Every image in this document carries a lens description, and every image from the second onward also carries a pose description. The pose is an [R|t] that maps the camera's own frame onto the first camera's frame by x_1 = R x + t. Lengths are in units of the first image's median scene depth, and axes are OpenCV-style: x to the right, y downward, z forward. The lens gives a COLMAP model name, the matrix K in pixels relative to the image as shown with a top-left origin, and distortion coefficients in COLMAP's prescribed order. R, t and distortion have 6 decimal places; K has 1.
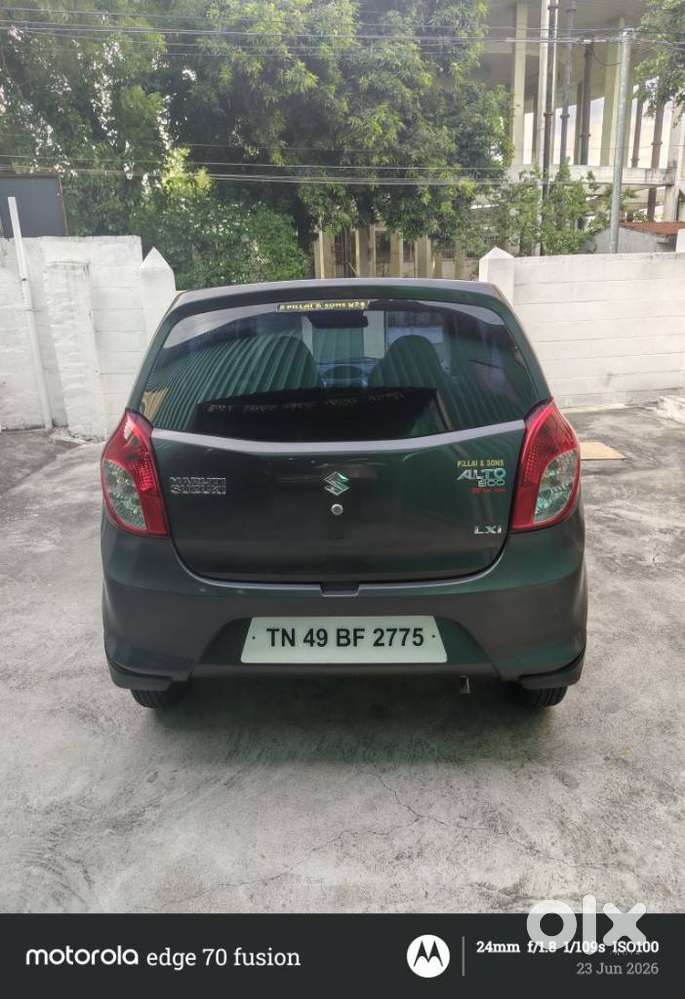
lens RADIAL K [[634.3, 0, 336.2], [0, 634.3, 452.7], [0, 0, 1]] dist [0.039564, -0.053207]
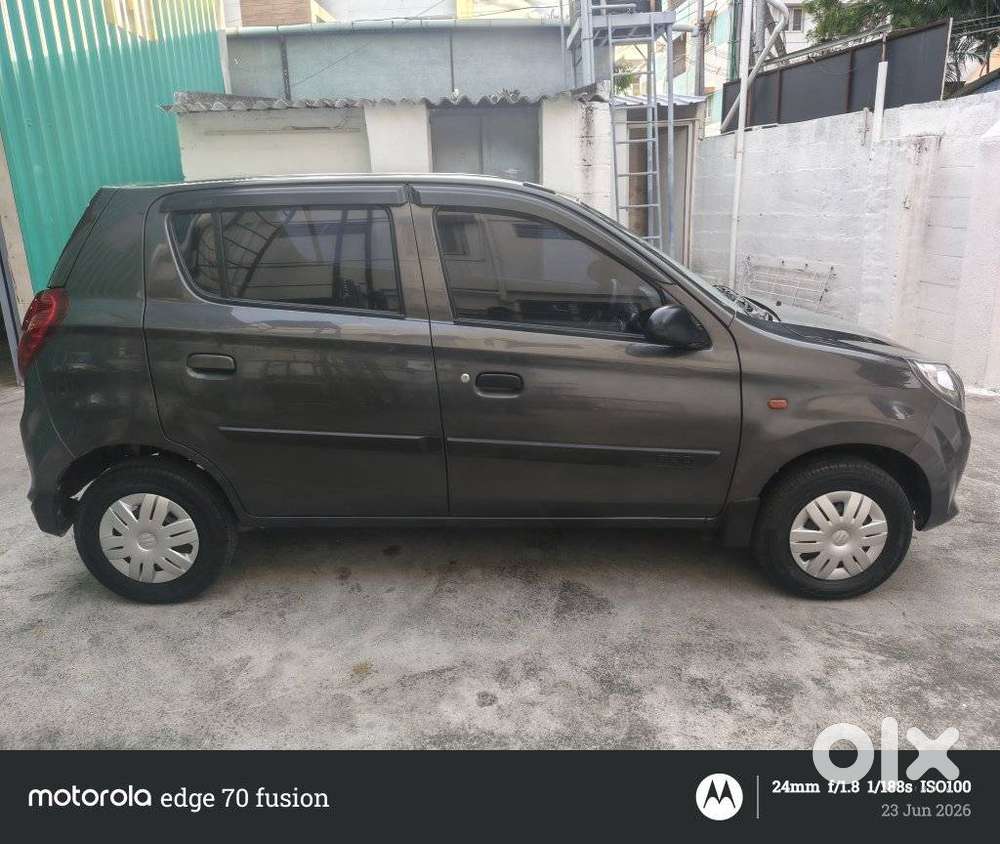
lens RADIAL K [[691.5, 0, 502.1], [0, 691.5, 360.4], [0, 0, 1]] dist [0.036878, -0.046964]
pose [[0.048007, 0.256400, -0.965378, 0.466338], [-0.227861, 0.943819, 0.239342, -0.128592], [0.972509, 0.208482, 0.103734, 0.482185]]
